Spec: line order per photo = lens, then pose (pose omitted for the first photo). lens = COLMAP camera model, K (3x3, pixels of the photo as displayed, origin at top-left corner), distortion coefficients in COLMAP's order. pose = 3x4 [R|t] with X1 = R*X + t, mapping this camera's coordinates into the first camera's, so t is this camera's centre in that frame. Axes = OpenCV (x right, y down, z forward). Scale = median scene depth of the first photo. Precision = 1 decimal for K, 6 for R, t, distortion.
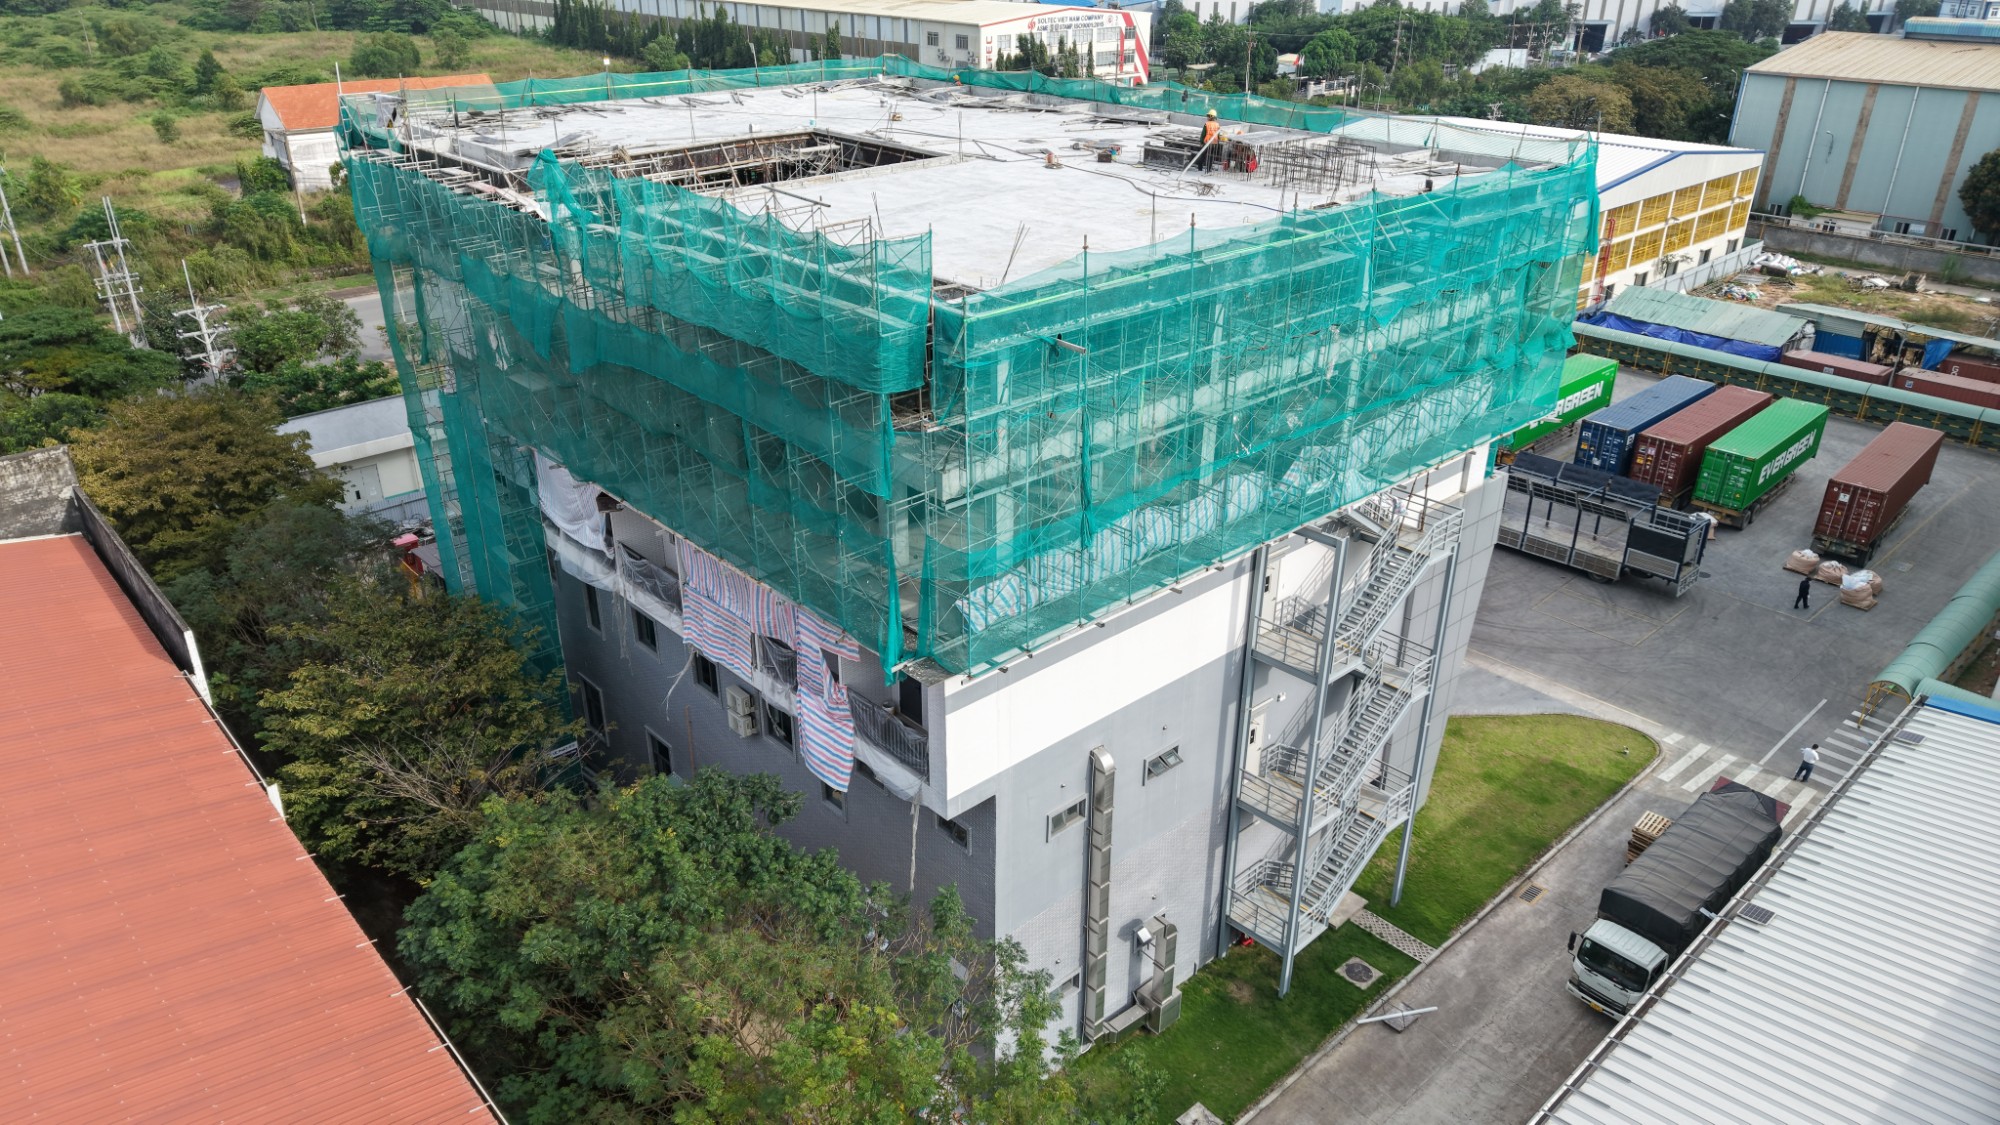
lens RADIAL K [[1345.2, 0, 999.3], [0, 1345.2, 561.8], [0, 0, 1]] dist [-0.004272, 0.002763]
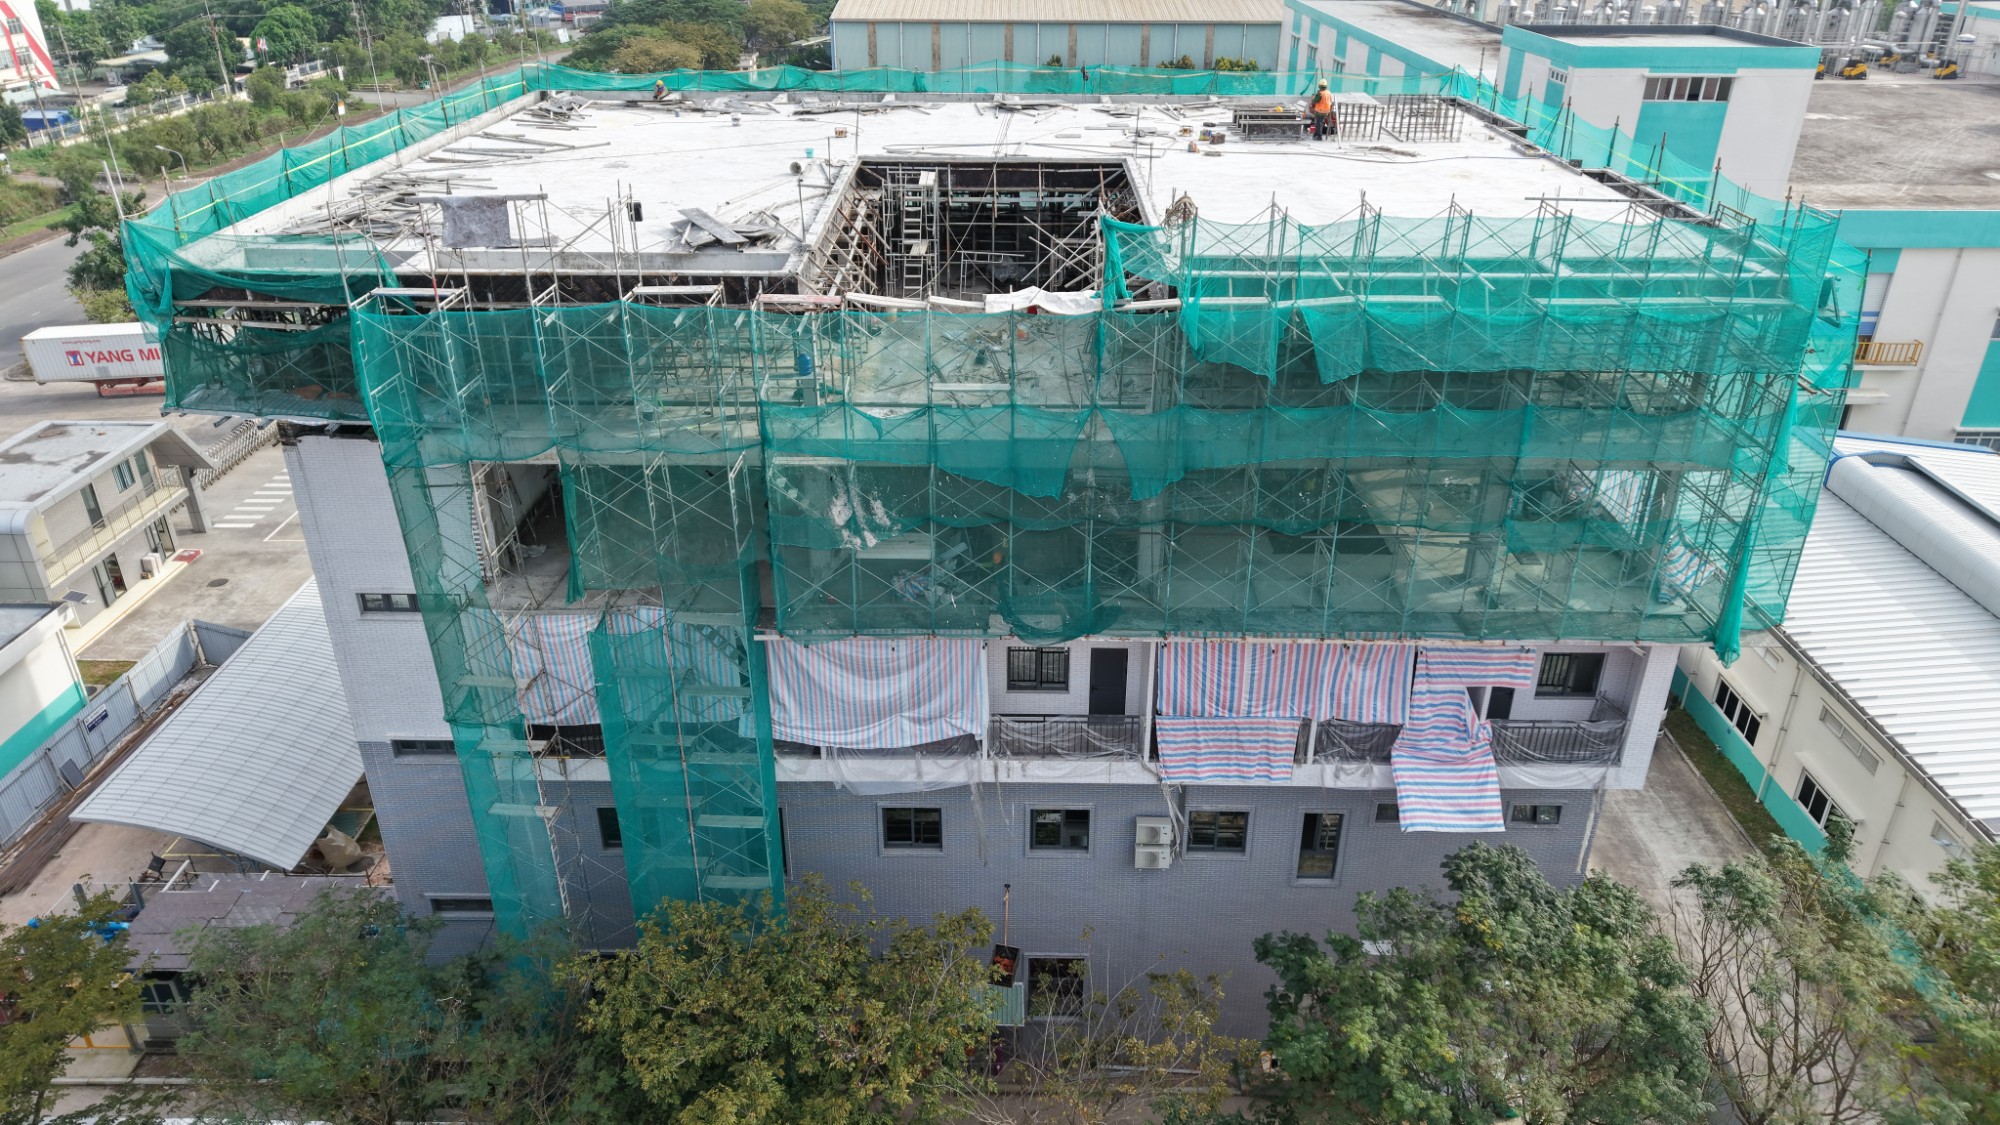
lens RADIAL K [[1345.2, 0, 1005.0], [0, 1345.2, 565.0], [0, 0, 1]] dist [-0.004272, 0.002763]
pose [[0.676811, -0.332091, 0.656995, -0.239196], [0.314392, 0.937377, 0.149942, -0.065806], [-0.665646, 0.105071, 0.738833, 0.133624]]
